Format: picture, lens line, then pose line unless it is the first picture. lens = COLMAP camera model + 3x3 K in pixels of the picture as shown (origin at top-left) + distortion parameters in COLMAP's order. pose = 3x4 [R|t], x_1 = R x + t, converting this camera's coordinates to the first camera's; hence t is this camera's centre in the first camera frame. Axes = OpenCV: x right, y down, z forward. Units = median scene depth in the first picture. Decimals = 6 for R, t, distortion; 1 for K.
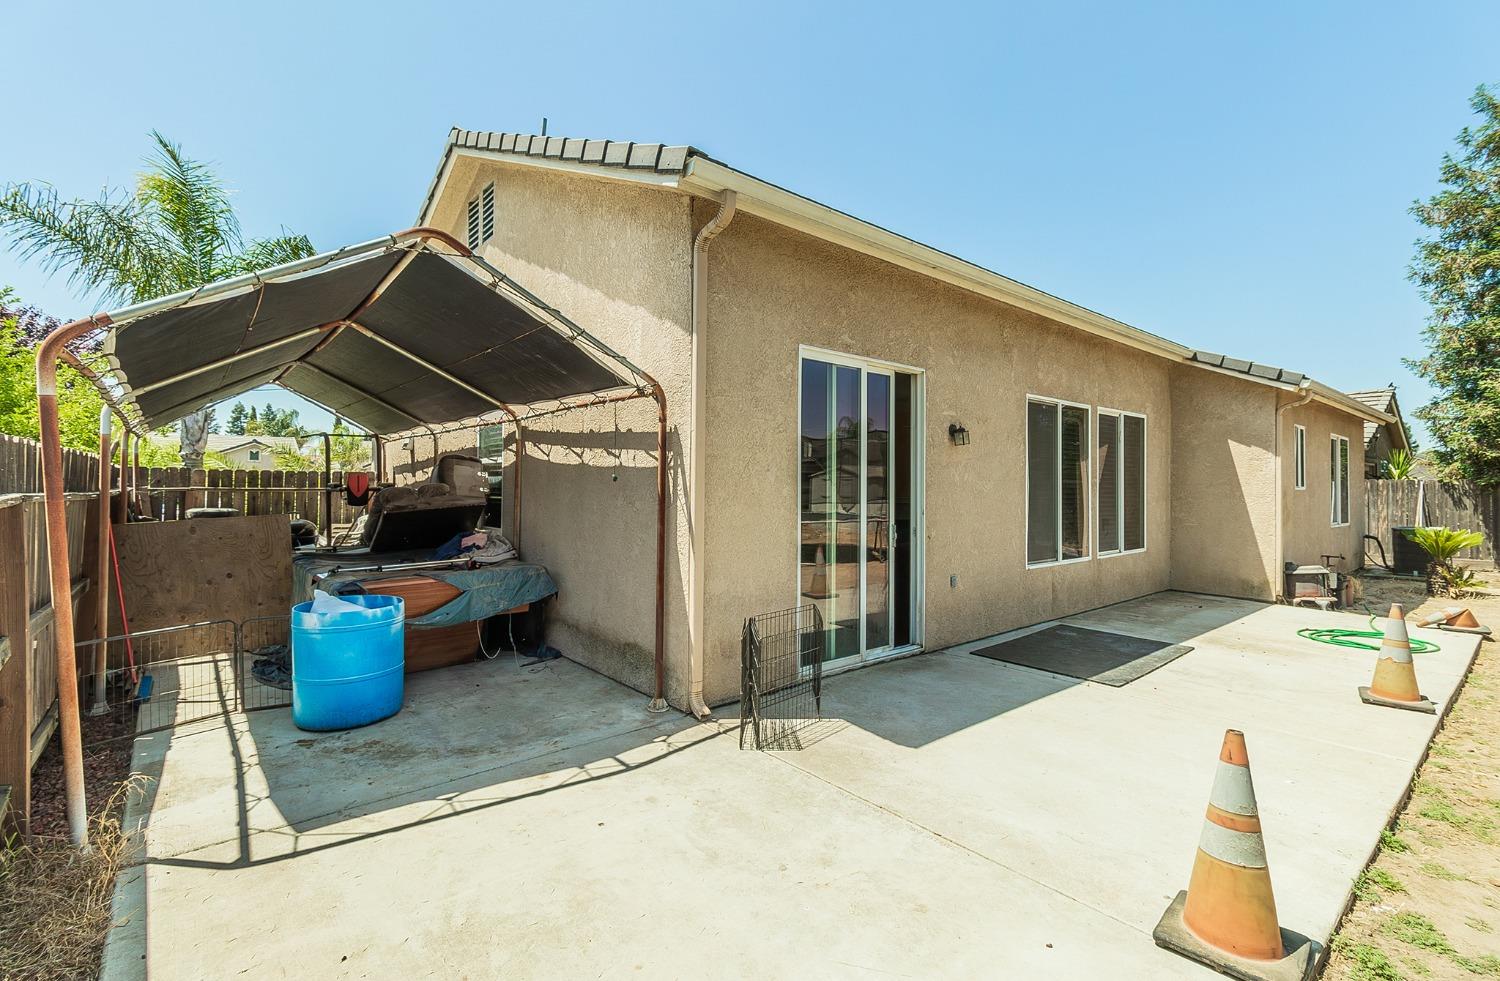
lens RADIAL K [[670.2, 0, 757.8], [0, 670.2, 471.7], [0, 0, 1]] dist [-0.001254, 0.000289]
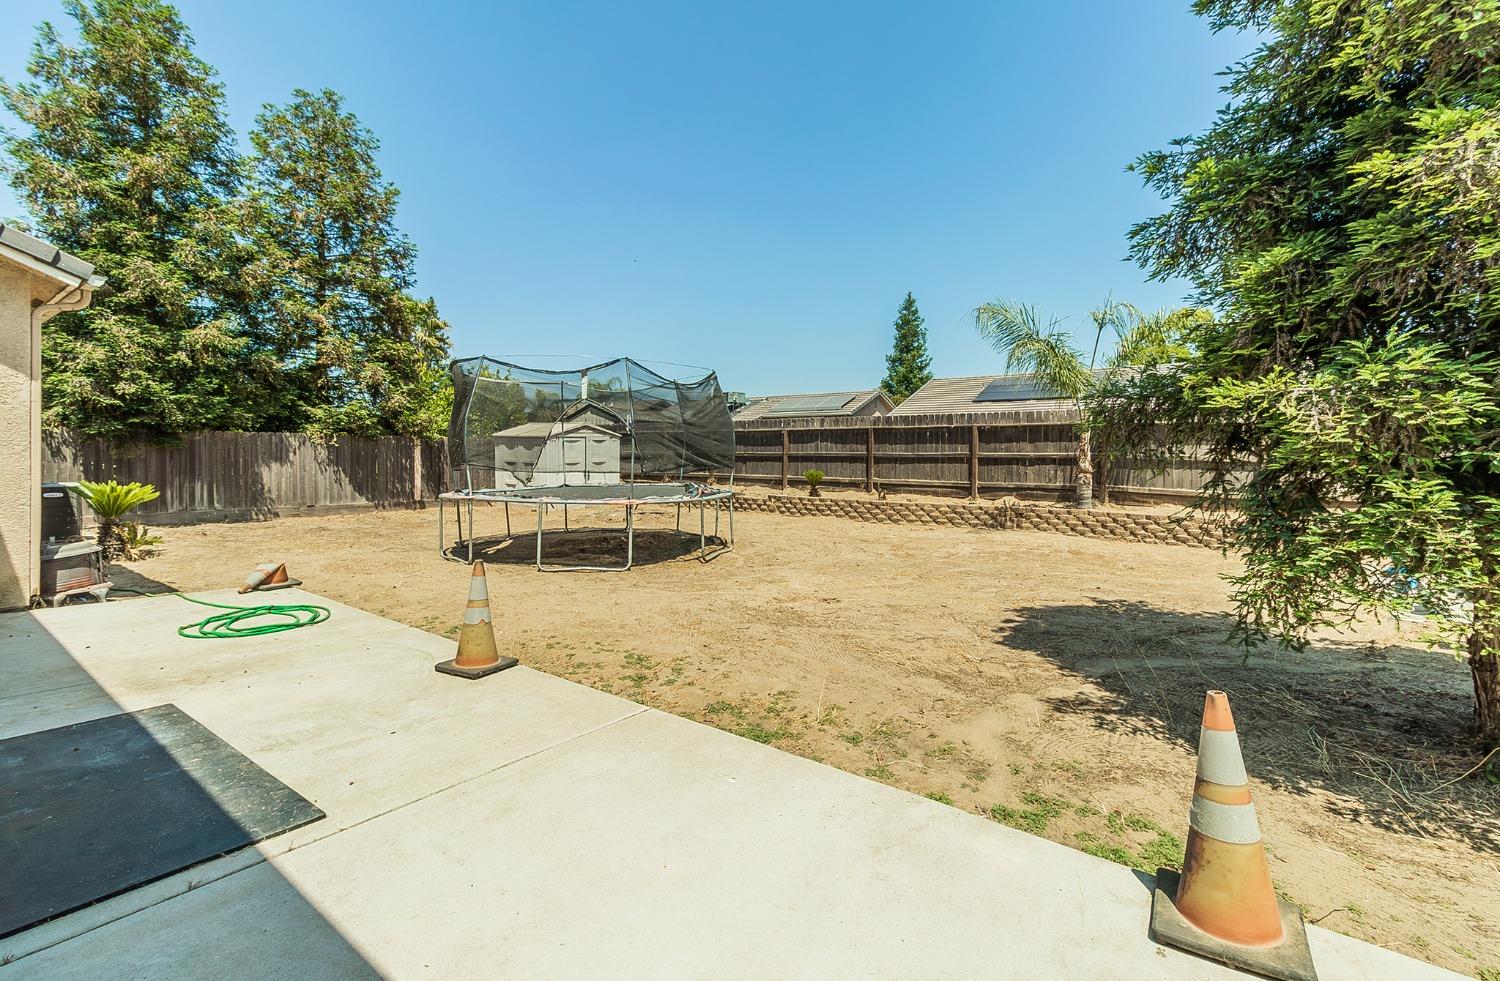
lens RADIAL K [[670.2, 0, 757.8], [0, 670.2, 471.7], [0, 0, 1]] dist [-0.001254, 0.000289]
pose [[-0.211048, -0.034129, 0.976880, -0.015431], [-0.041321, 0.998808, 0.025968, 0.015723], [-0.976602, -0.034885, -0.212207, 0.446000]]
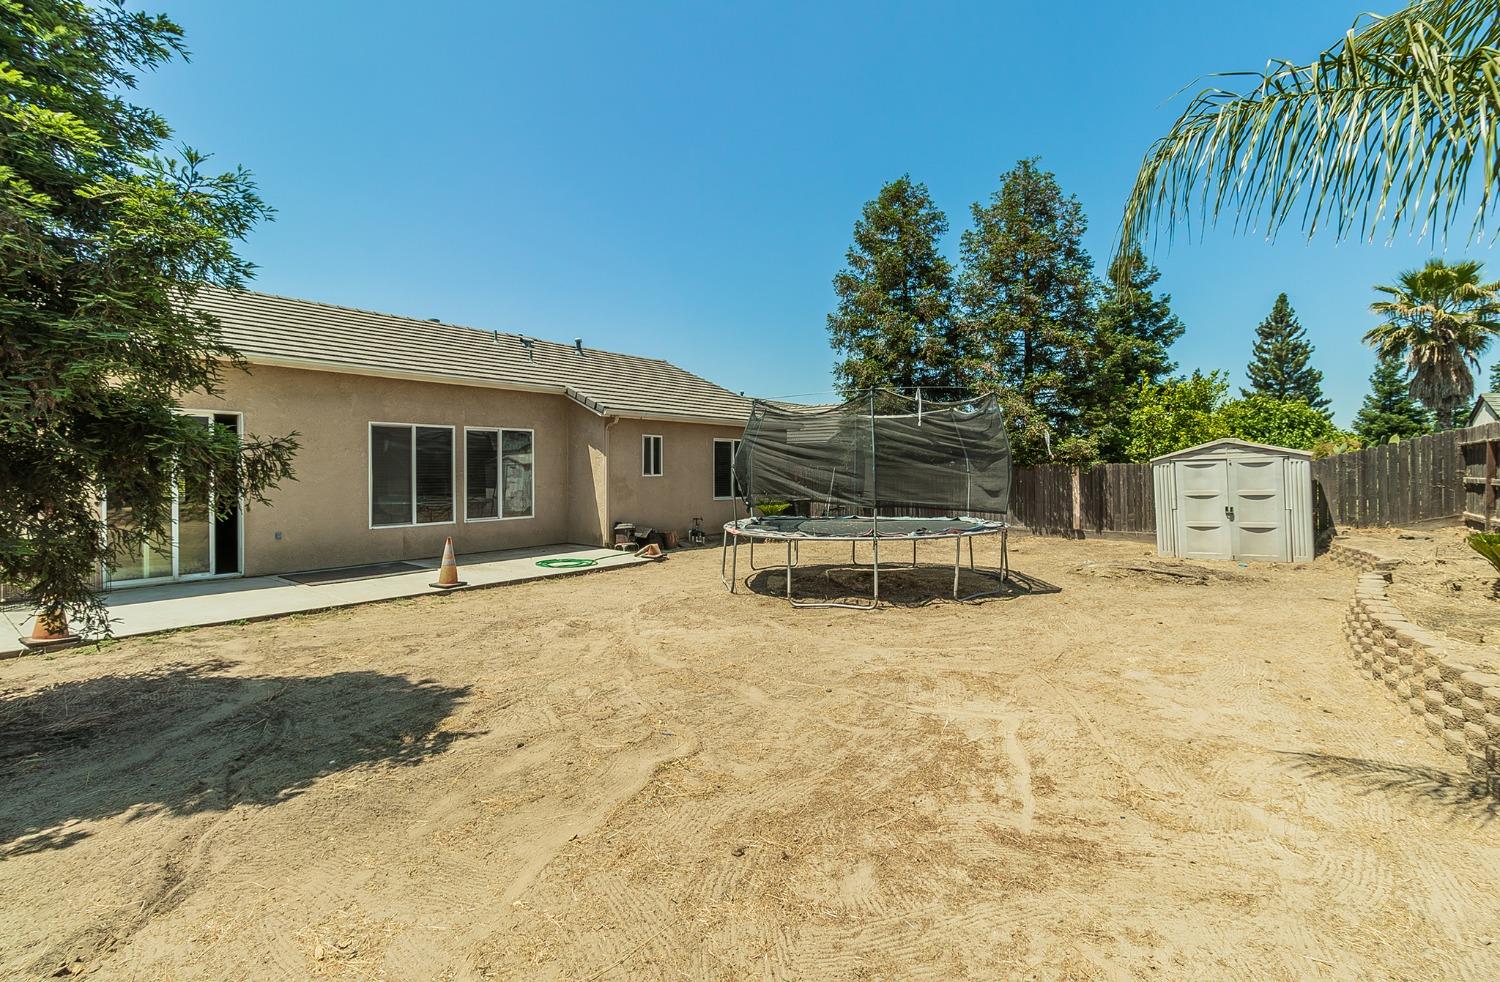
lens RADIAL K [[670.2, 0, 757.8], [0, 670.2, 472.2], [0, 0, 1]] dist [-0.001254, 0.000289]
pose [[0.978750, -0.009104, 0.204855, 0.805733], [0.002755, 0.999508, 0.031256, -0.033892], [-0.205039, -0.030028, 0.978293, -0.642845]]
